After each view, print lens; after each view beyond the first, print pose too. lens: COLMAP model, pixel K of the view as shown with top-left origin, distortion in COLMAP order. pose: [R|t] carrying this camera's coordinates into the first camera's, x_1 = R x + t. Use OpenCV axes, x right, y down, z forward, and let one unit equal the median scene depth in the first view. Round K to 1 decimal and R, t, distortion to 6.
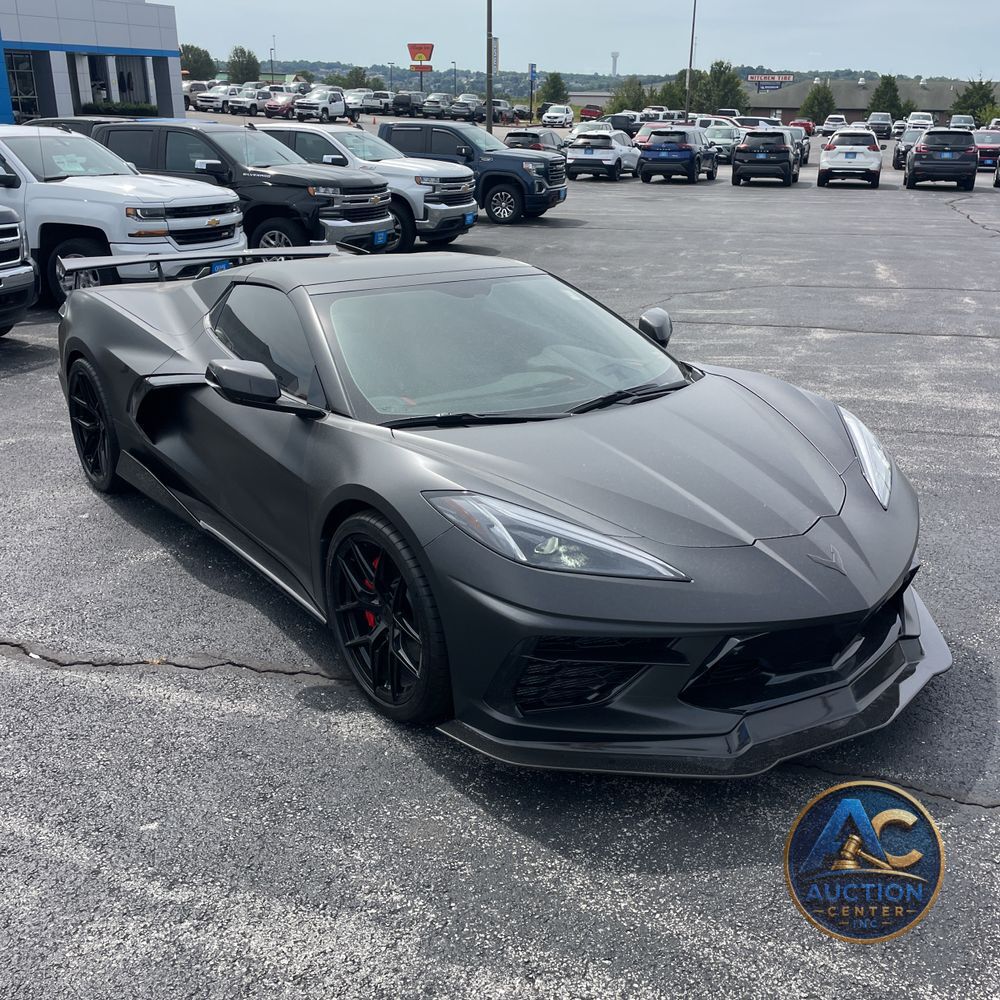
lens RADIAL K [[1003.1, 0, 516.8], [0, 1003.1, 491.6], [0, 0, 1]] dist [0.094684, -0.131659]
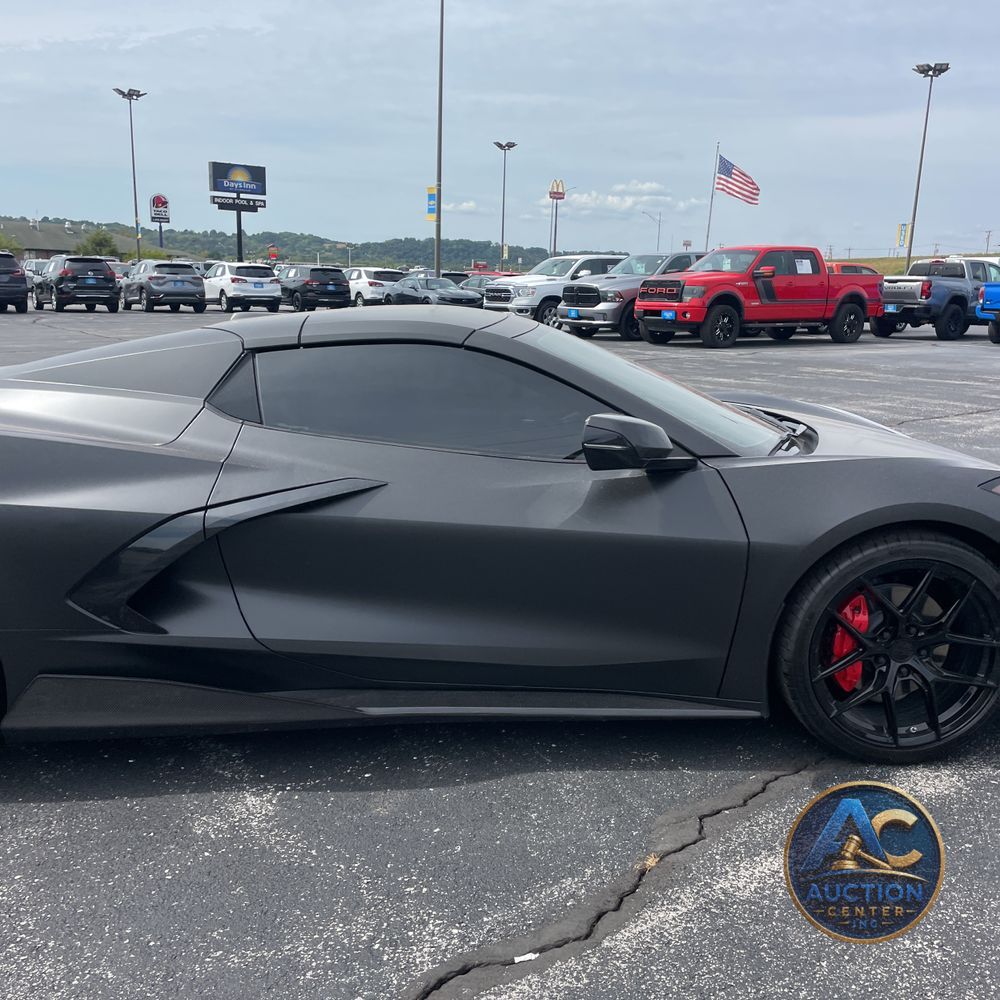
lens RADIAL K [[1006.5, 0, 516.0], [0, 1006.5, 508.9], [0, 0, 1]] dist [0.104063, -0.157915]
pose [[0.579442, -0.184596, 0.793833, -0.098963], [0.269224, 0.962689, 0.027347, -0.011019], [-0.769263, 0.197873, 0.607520, 0.067598]]
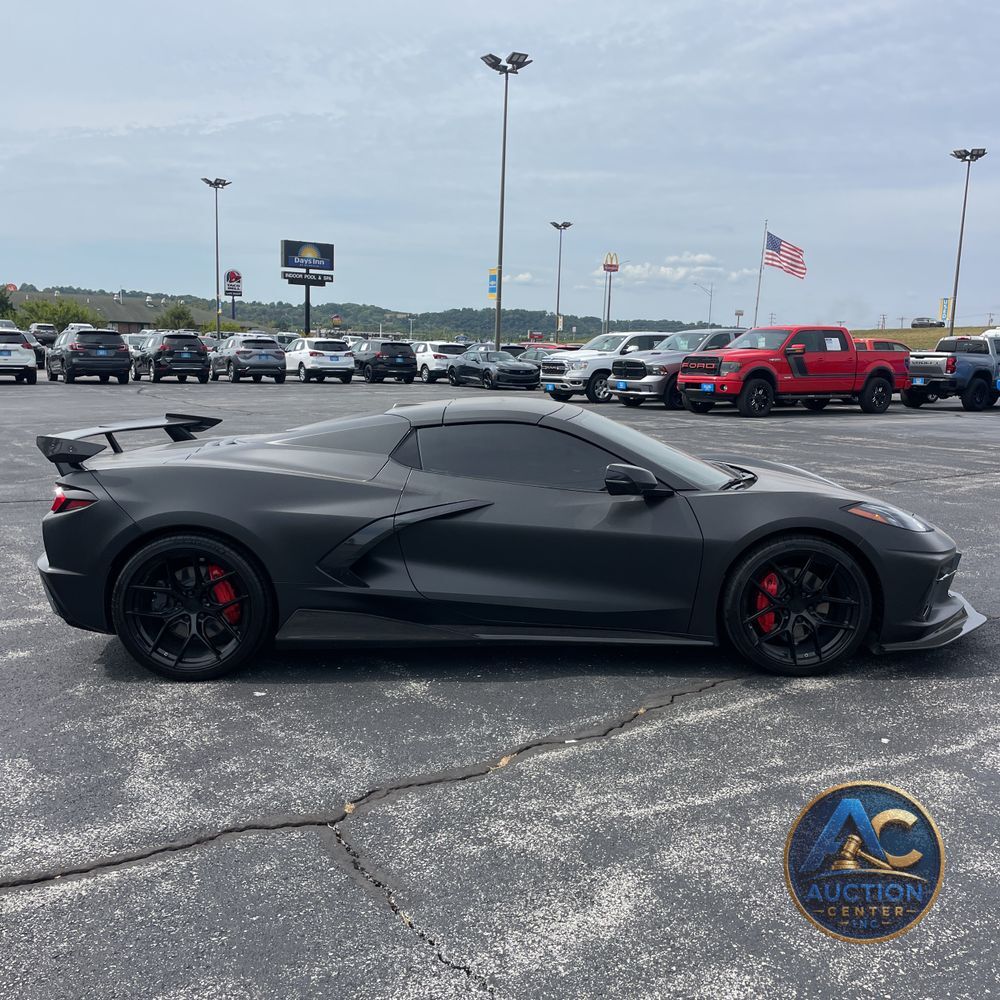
lens RADIAL K [[1003.1, 0, 516.8], [0, 1003.1, 491.6], [0, 0, 1]] dist [0.094684, -0.131659]
pose [[0.621423, -0.115563, 0.774905, -0.148688], [0.258939, 0.963776, -0.063923, -0.005129], [-0.739448, 0.240376, 0.628837, 0.031999]]
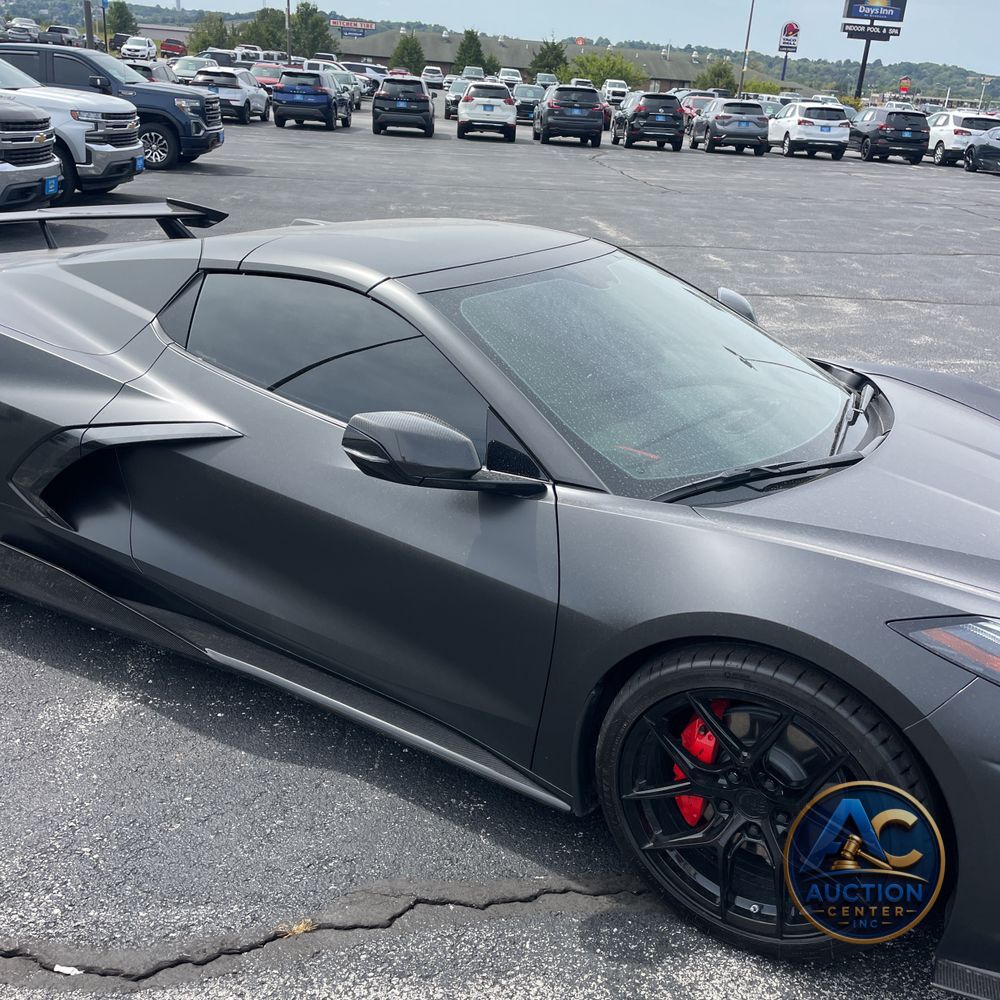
lens RADIAL K [[1003.1, 0, 516.8], [0, 1003.1, 491.6], [0, 0, 1]] dist [0.094684, -0.131659]
pose [[0.926718, -0.101167, 0.361881, -0.047029], [0.084360, 0.994505, 0.061989, -0.012412], [-0.366164, -0.026918, 0.930161, 0.044844]]
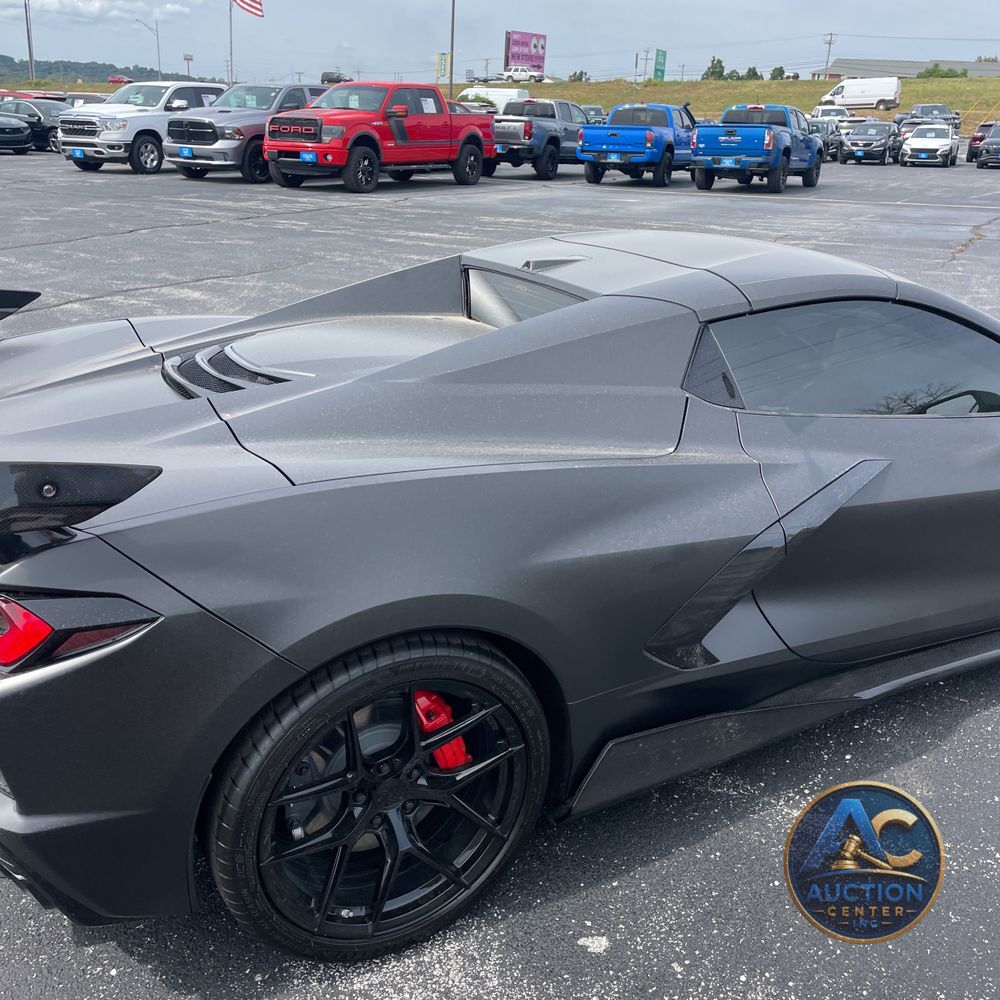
lens RADIAL K [[1011.8, 0, 510.9], [0, 1011.8, 486.2], [0, 0, 1]] dist [0.079172, -0.114108]
pose [[0.166541, -0.346860, 0.923012, -0.117287], [0.306772, 0.907856, 0.285813, -0.043919], [-0.937099, 0.235555, 0.257602, 0.134504]]
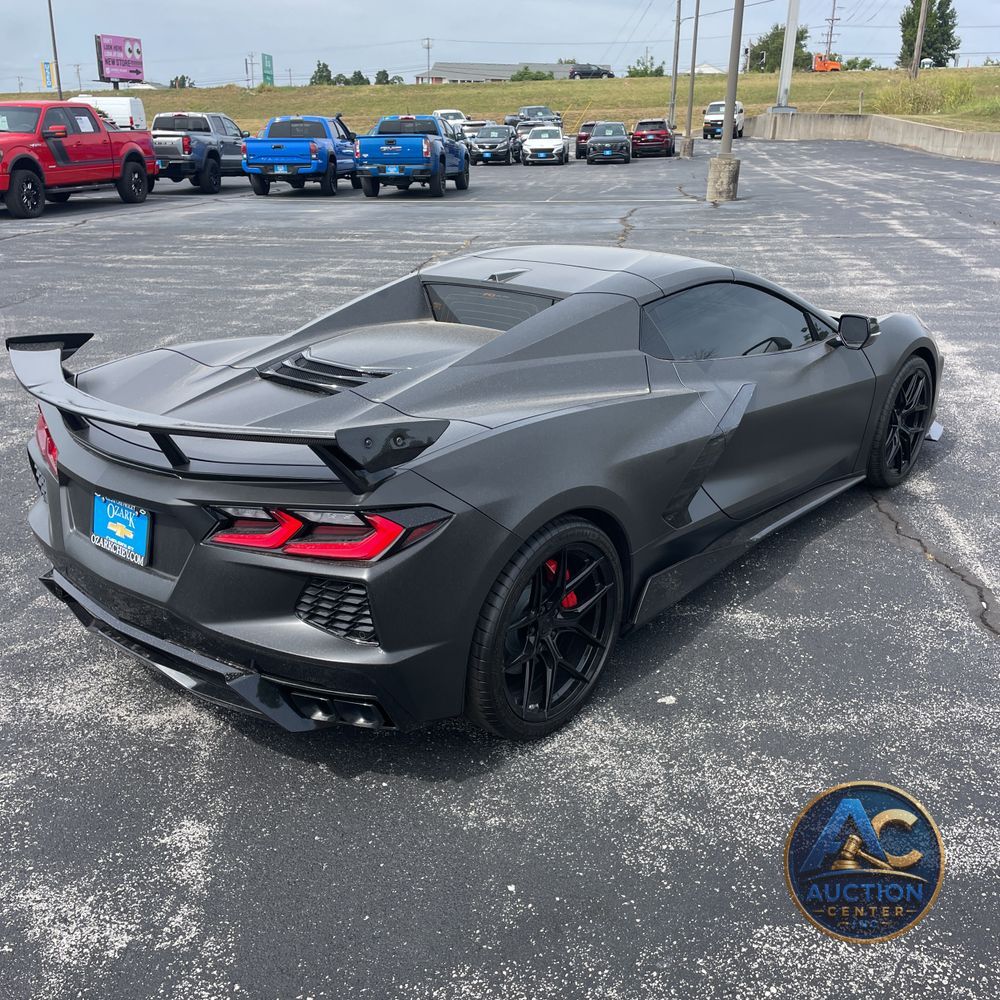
lens RADIAL K [[1003.1, 0, 516.8], [0, 1003.1, 491.6], [0, 0, 1]] dist [0.094684, -0.131659]
pose [[-0.192135, -0.348518, 0.917398, -0.150220], [0.328267, 0.858142, 0.394757, -0.060824], [-0.924838, 0.376998, -0.050472, 0.165104]]
